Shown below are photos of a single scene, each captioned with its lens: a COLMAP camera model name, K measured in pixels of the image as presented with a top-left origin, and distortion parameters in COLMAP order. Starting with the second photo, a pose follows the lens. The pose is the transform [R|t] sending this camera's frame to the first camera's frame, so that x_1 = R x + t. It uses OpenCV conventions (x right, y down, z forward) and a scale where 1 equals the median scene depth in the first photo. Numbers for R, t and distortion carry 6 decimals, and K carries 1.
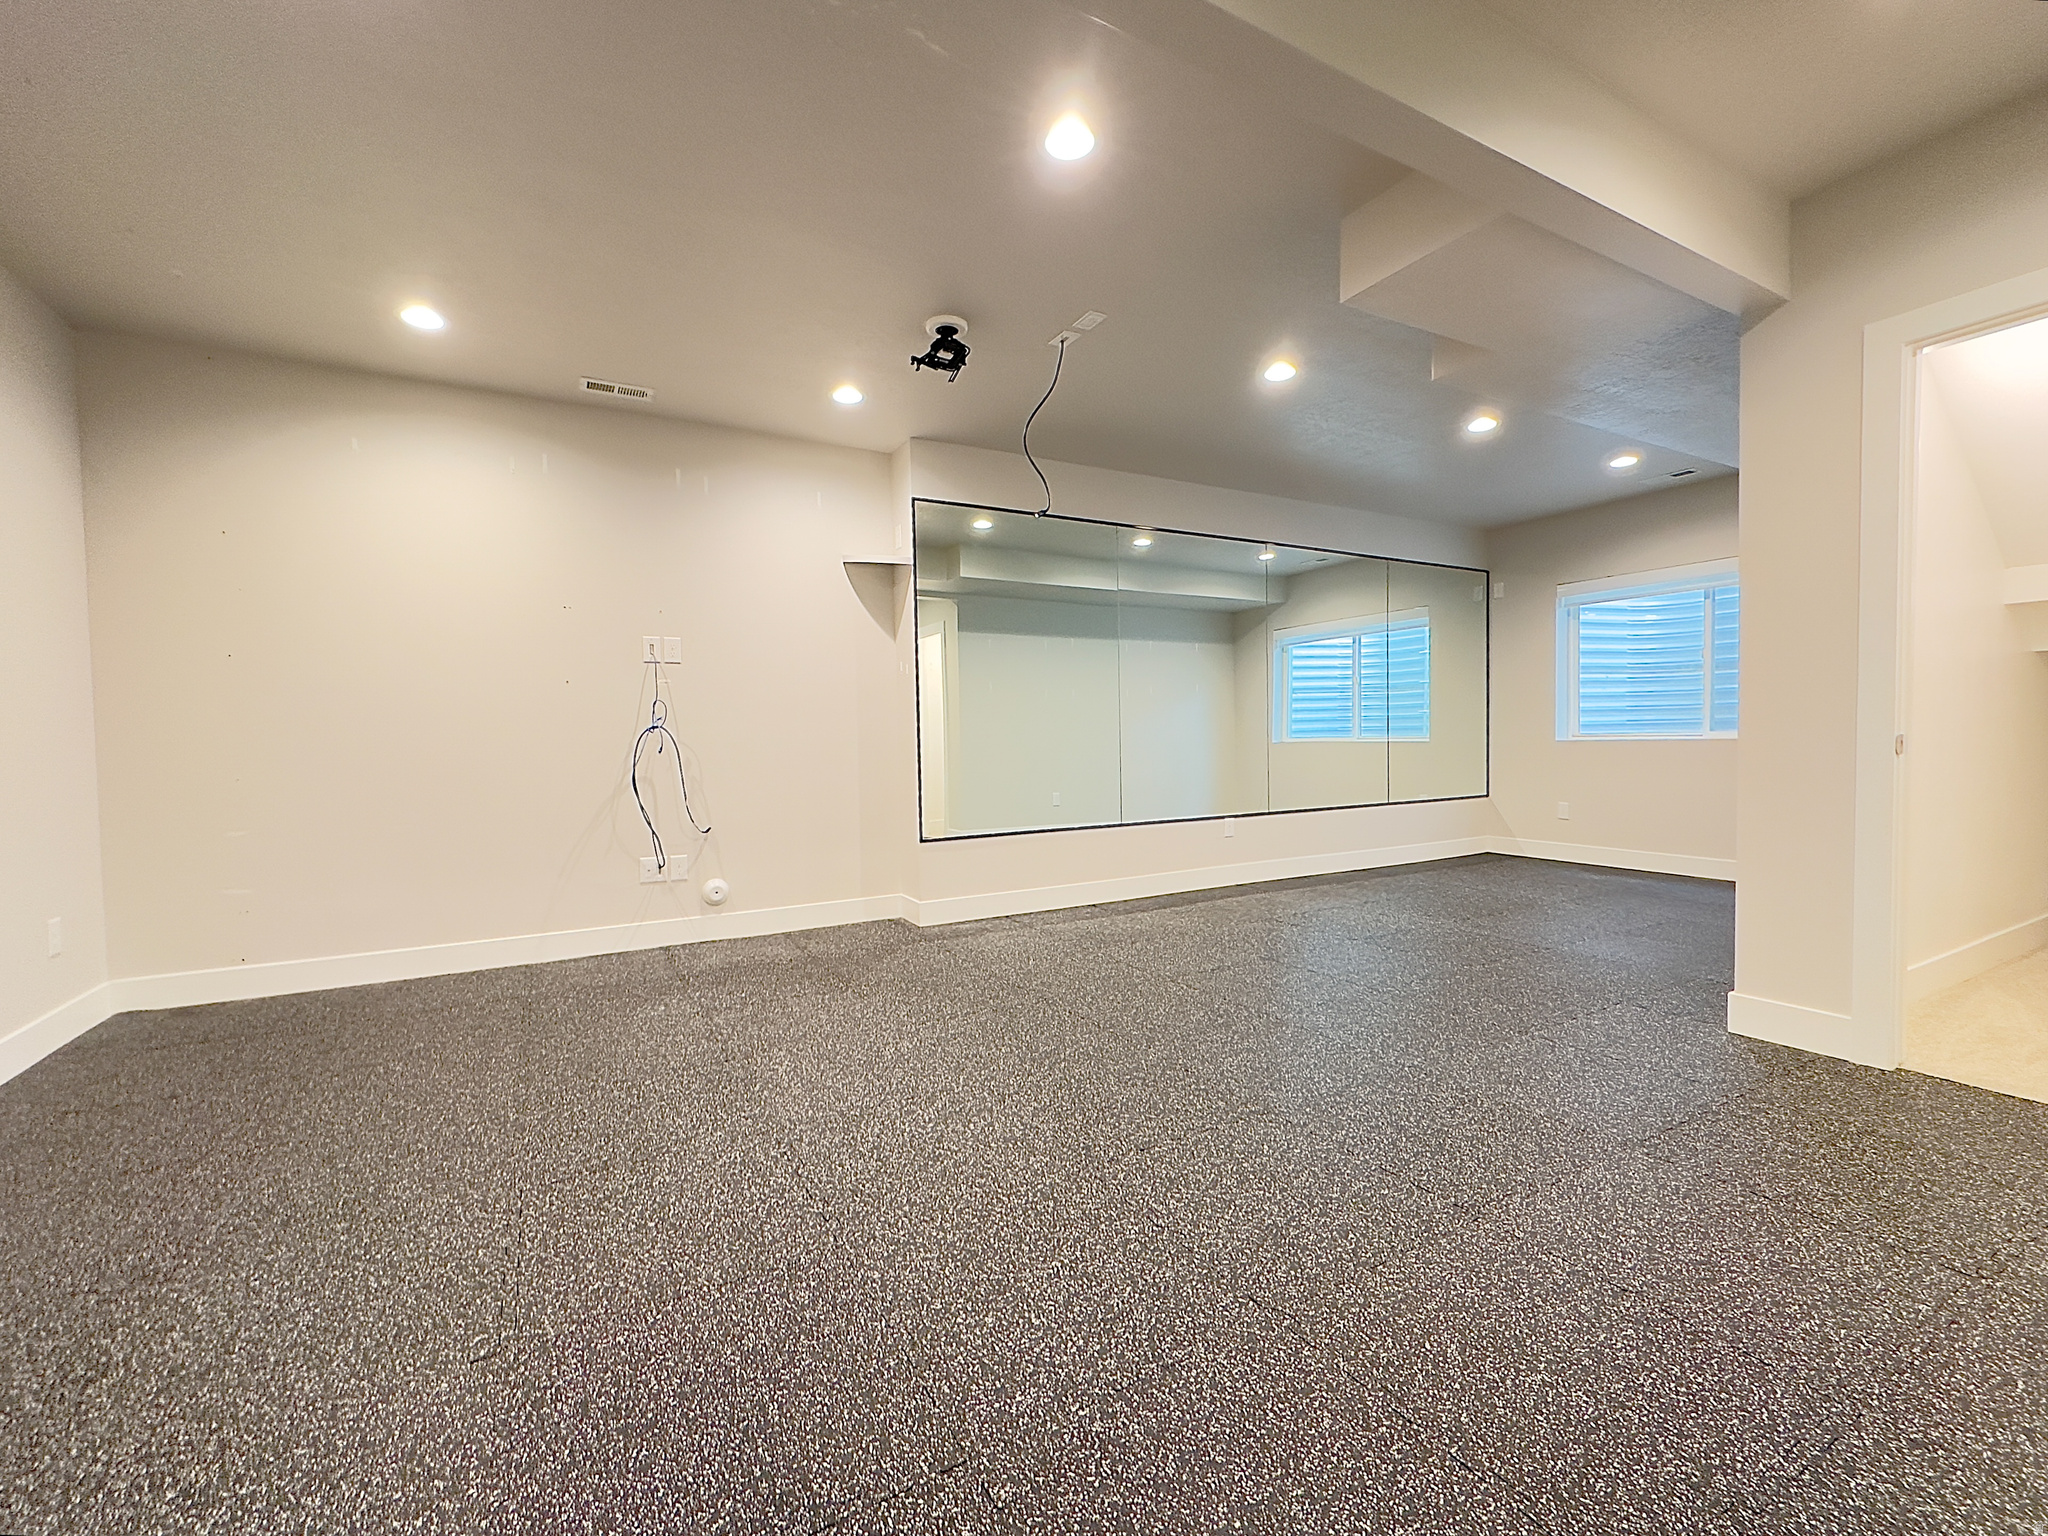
lens RADIAL K [[825.3, 0, 1013.9], [0, 825.3, 770.2], [0, 0, 1]] dist [-0.002730, -0.000067]
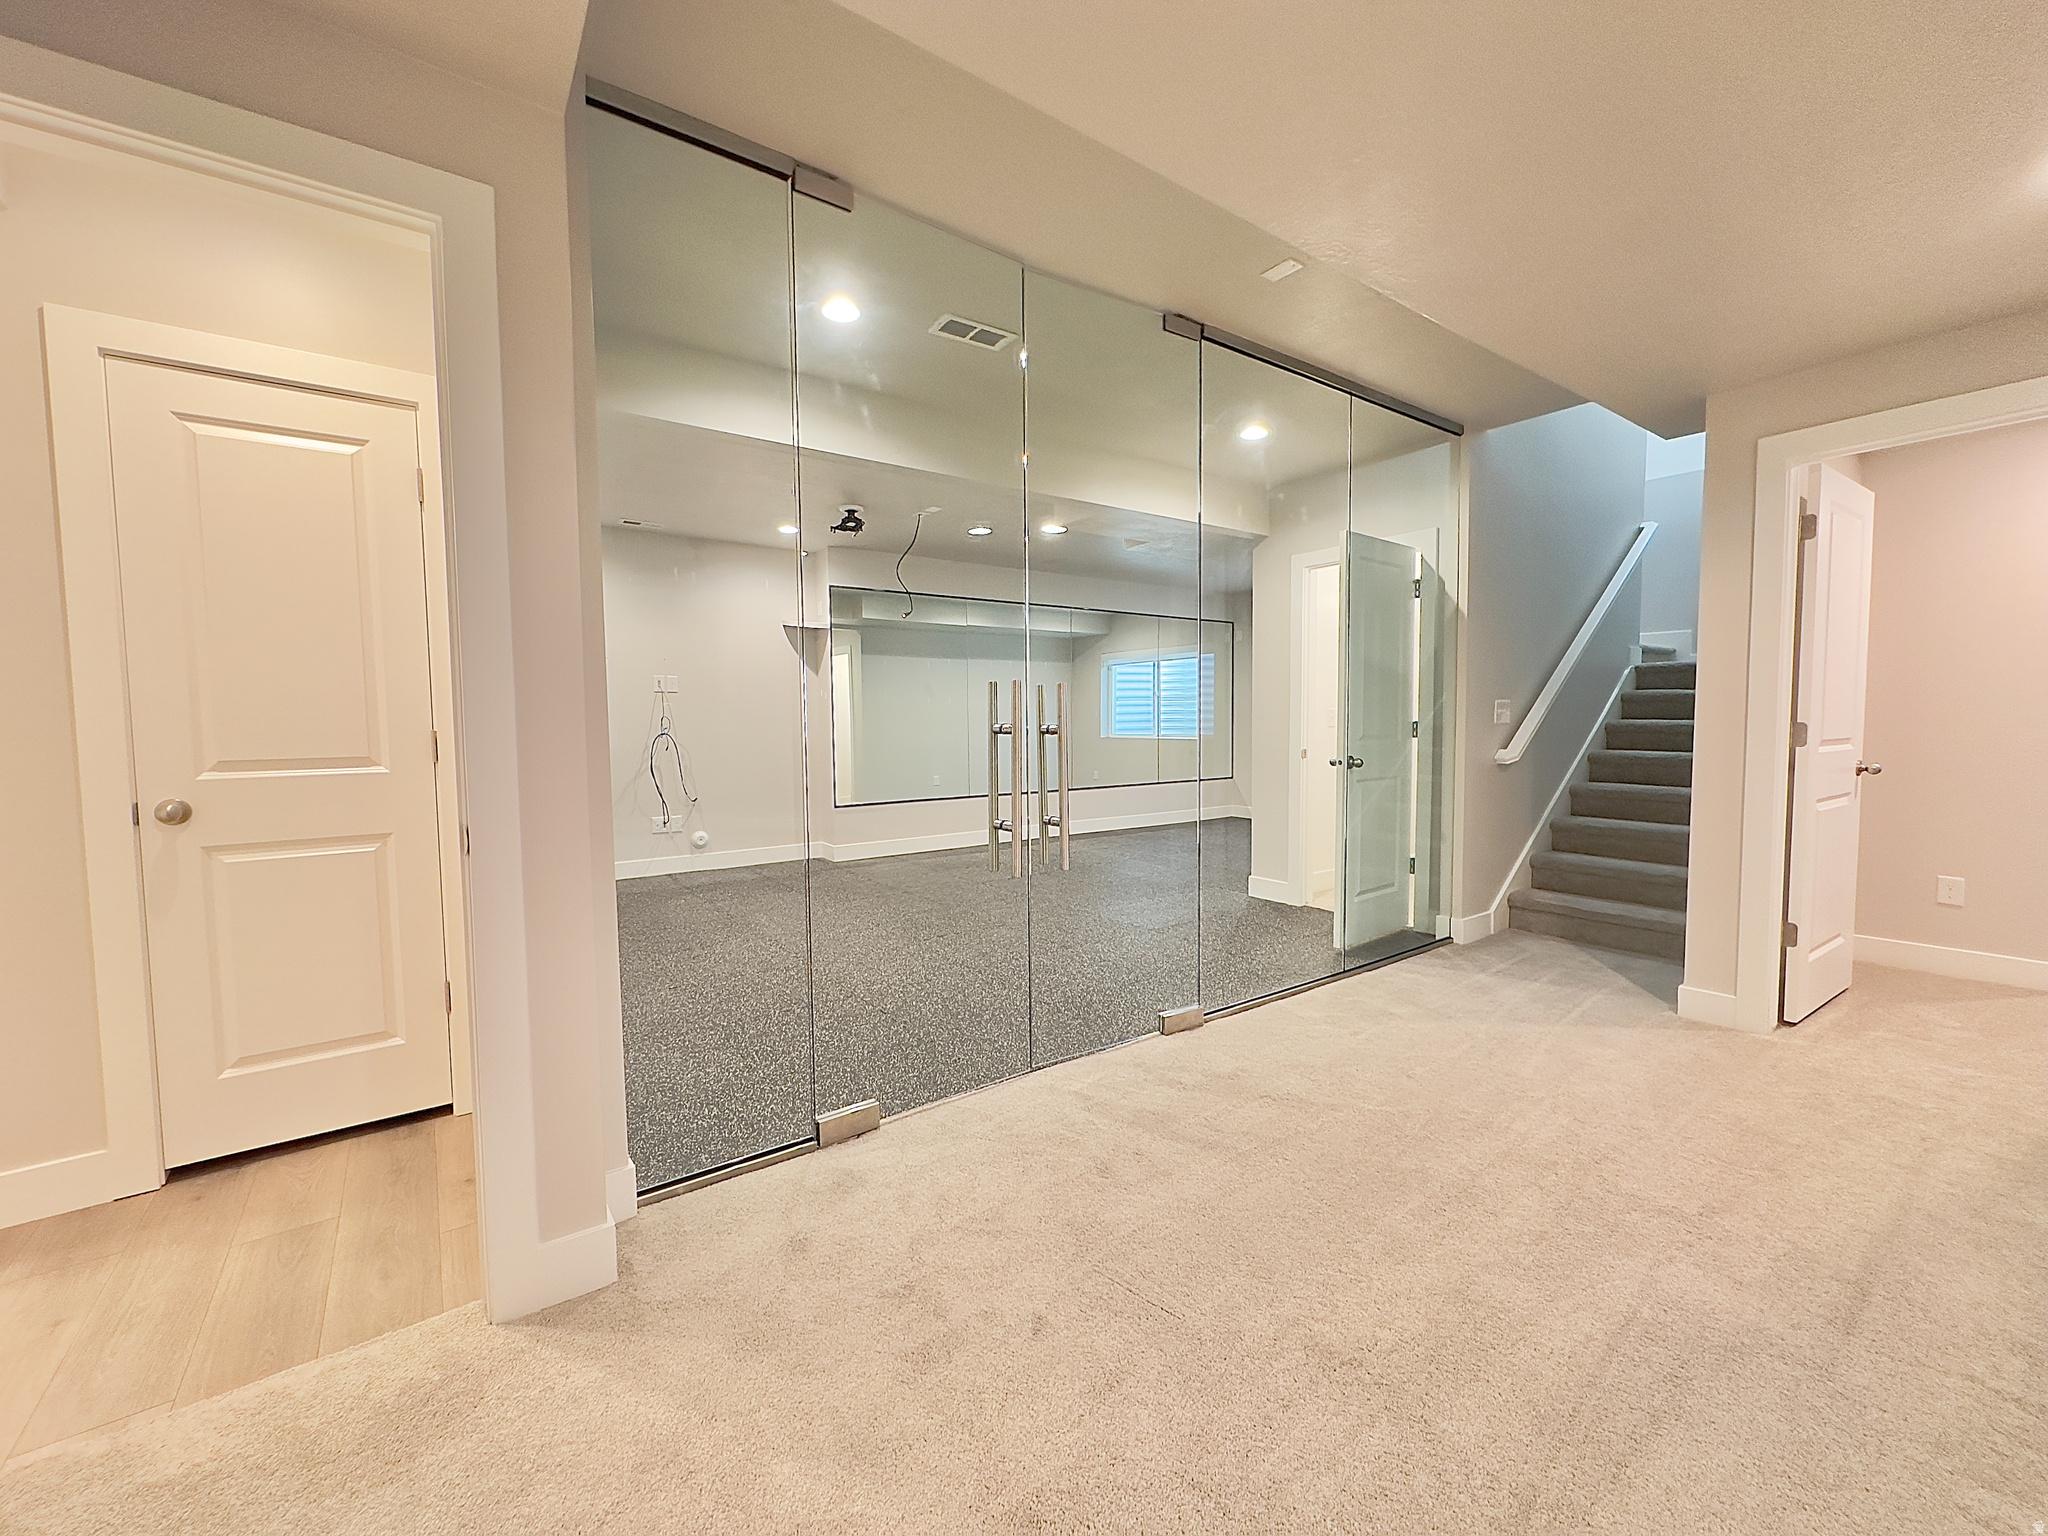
lens RADIAL K [[825.3, 0, 1013.9], [0, 825.3, 770.2], [0, 0, 1]] dist [-0.002730, -0.000067]
pose [[0.994042, 0.001595, 0.108987, 0.053632], [-0.003960, 0.999761, 0.021486, -0.017974], [-0.108926, -0.021790, 0.993811, -0.589348]]
